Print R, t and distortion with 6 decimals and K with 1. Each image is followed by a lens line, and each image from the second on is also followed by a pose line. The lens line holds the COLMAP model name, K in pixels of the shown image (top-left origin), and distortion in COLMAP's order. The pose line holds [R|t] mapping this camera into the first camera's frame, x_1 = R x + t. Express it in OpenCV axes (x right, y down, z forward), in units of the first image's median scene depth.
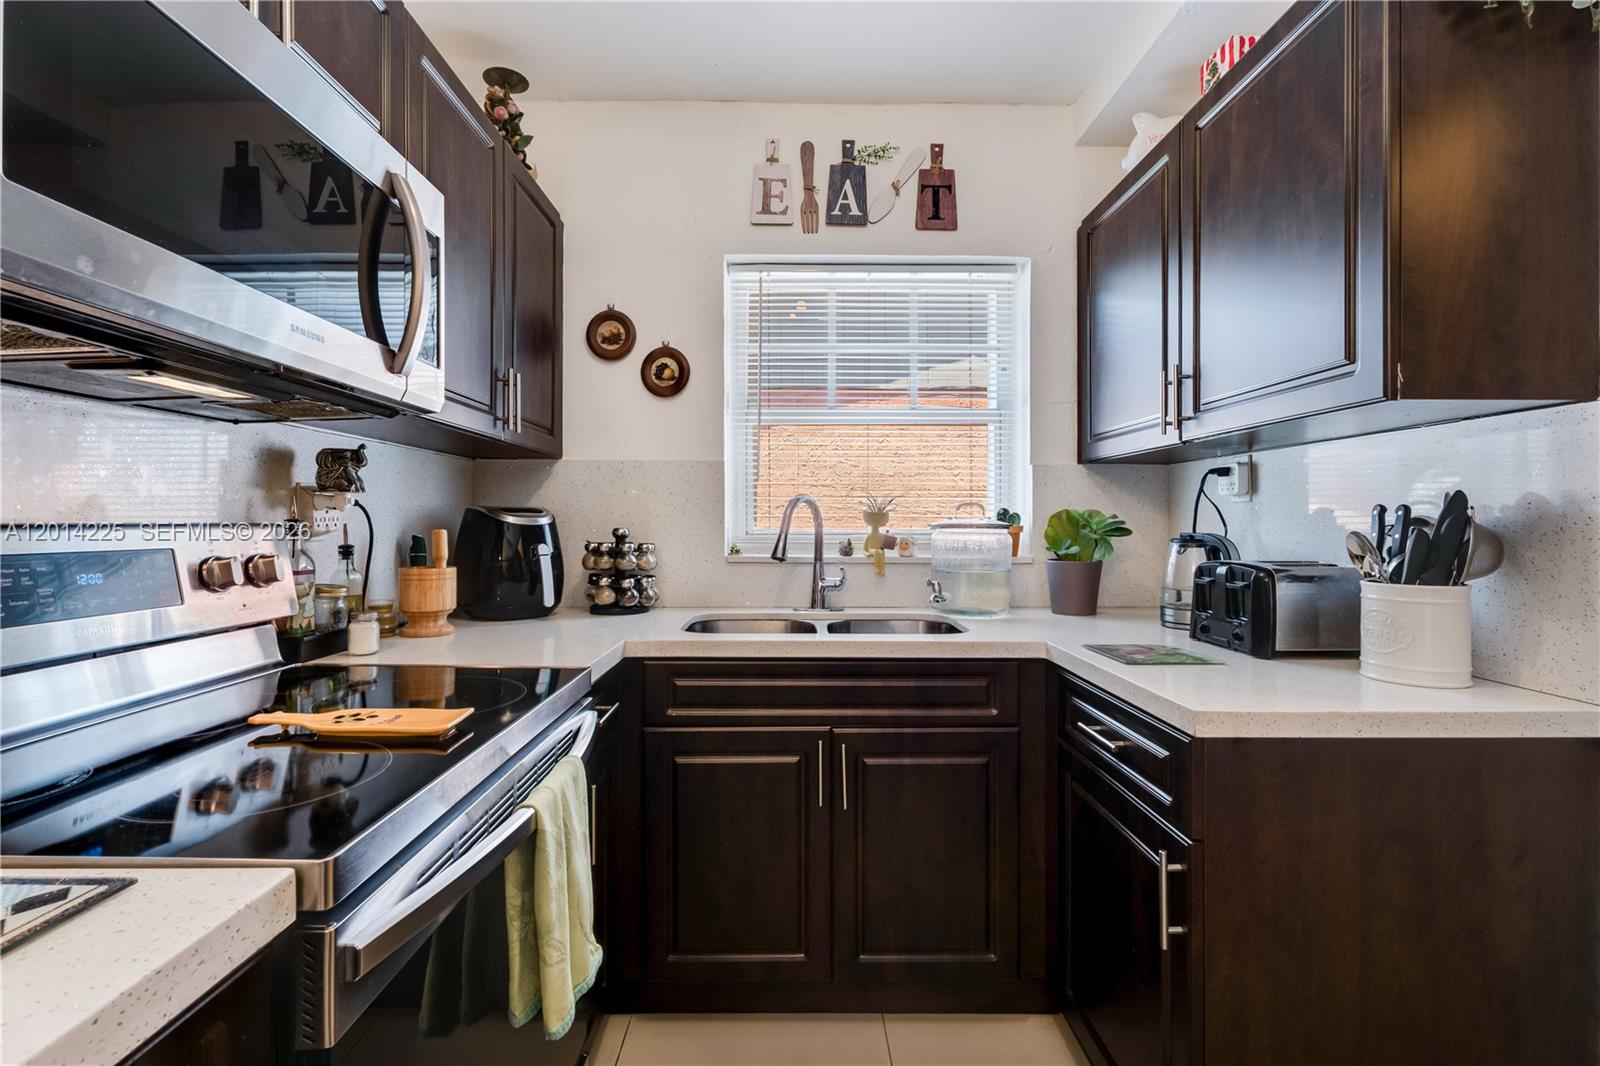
lens RADIAL K [[710.2, 0, 789.1], [0, 710.2, 520.5], [0, 0, 1]] dist [0.001226, 0.000272]
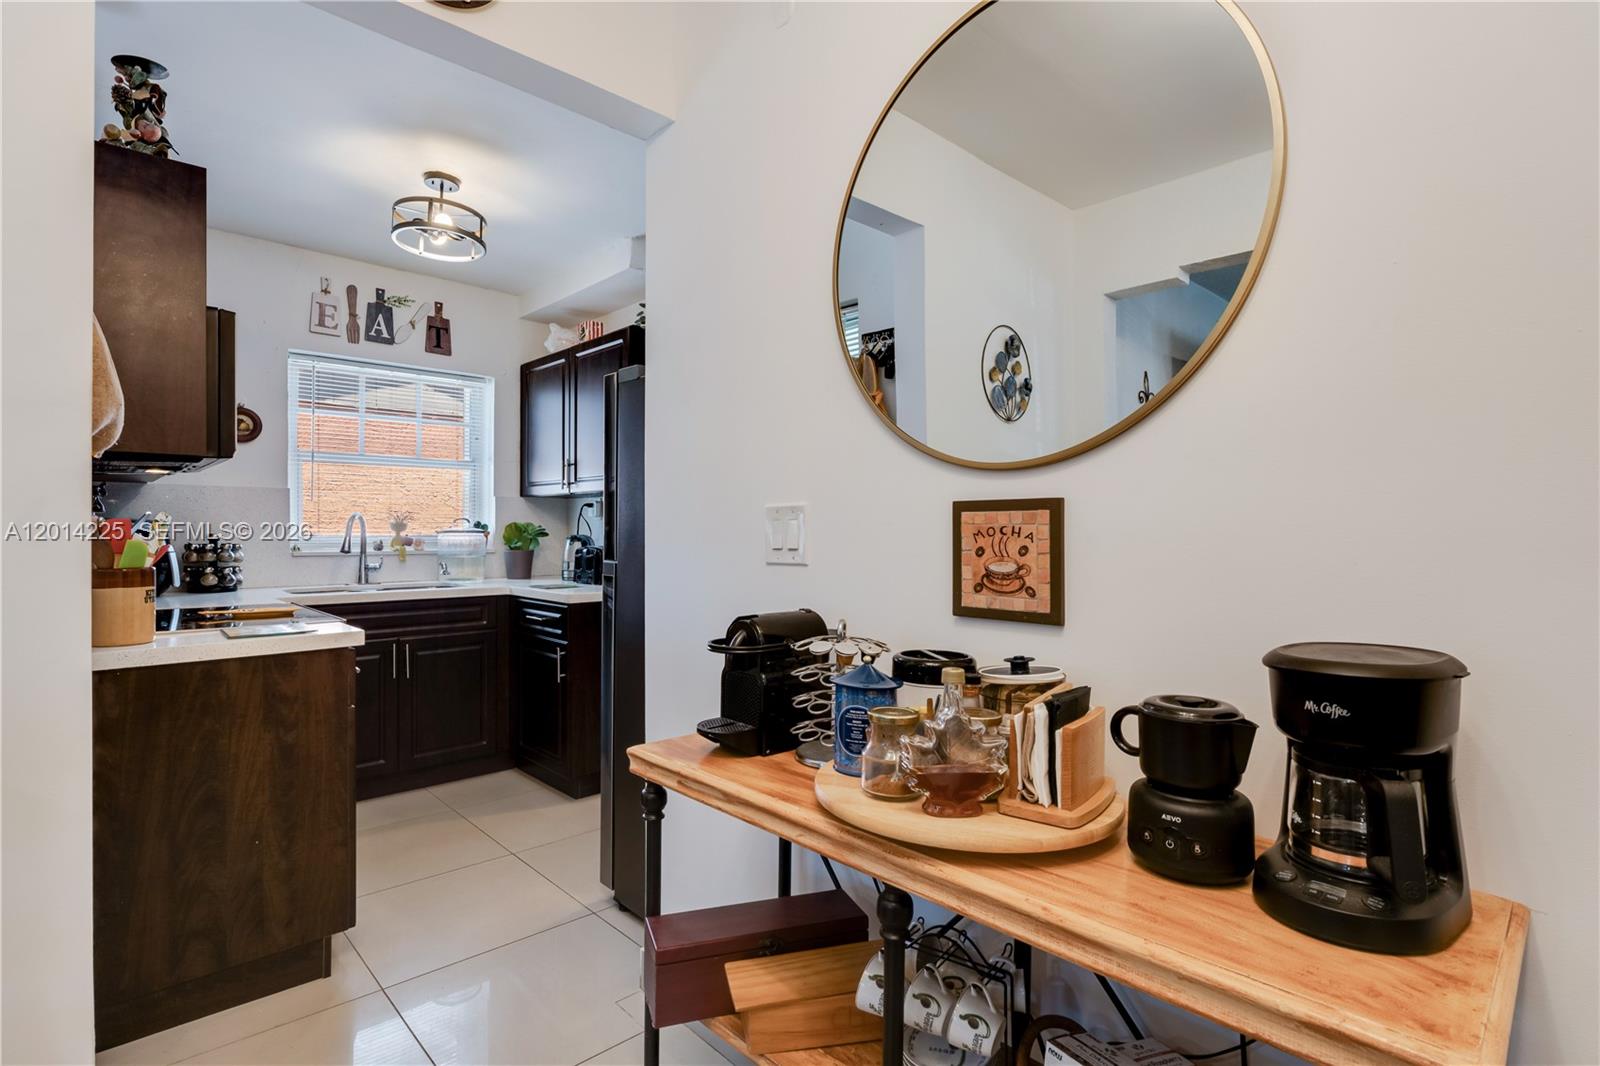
lens RADIAL K [[768.6, 0, 795.6], [0, 768.6, 524.5], [0, 0, 1]] dist [-0.001790, -0.000037]
pose [[0.725898, 0.003276, 0.687795, -0.429564], [-0.002423, 0.999995, -0.002206, -0.007401], [-0.687798, -0.000065, 0.725902, -0.899769]]
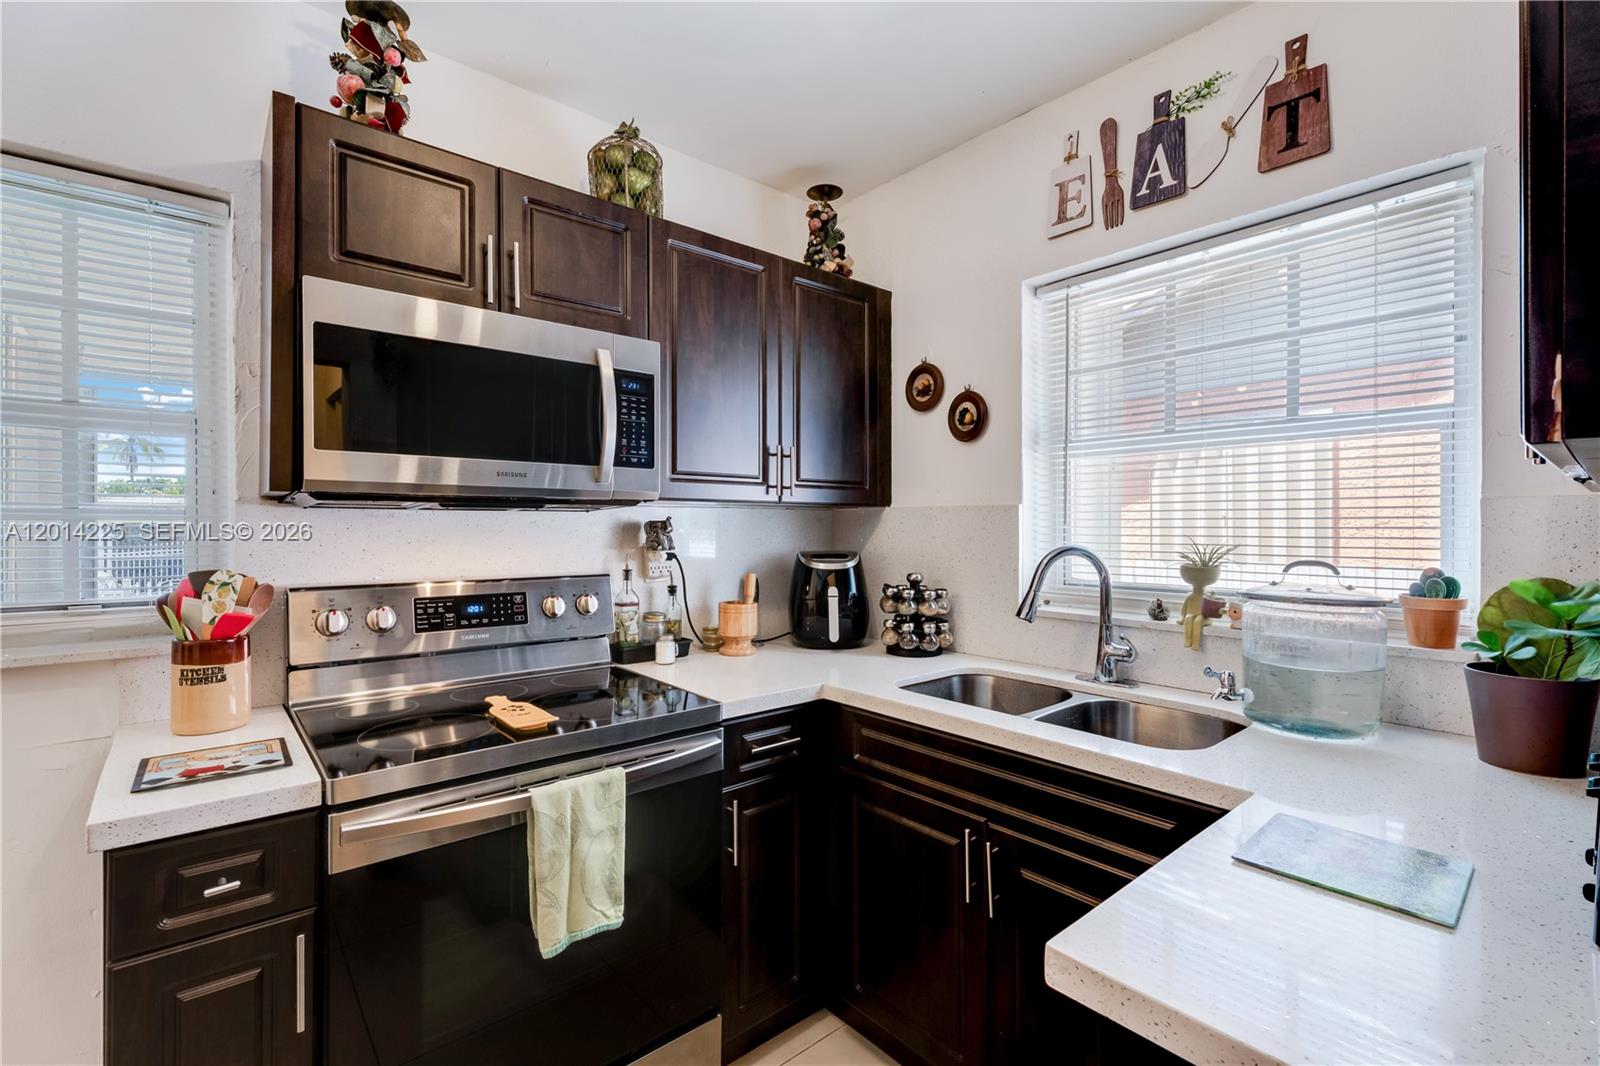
lens RADIAL K [[710.2, 0, 800.8], [0, 710.2, 529.3], [0, 0, 1]] dist [0.001226, 0.000272]
pose [[0.645552, -0.000220, -0.763716, 0.435238], [0.004092, 0.999987, 0.003171, -0.056078], [0.763705, -0.005172, 0.645545, 0.184538]]
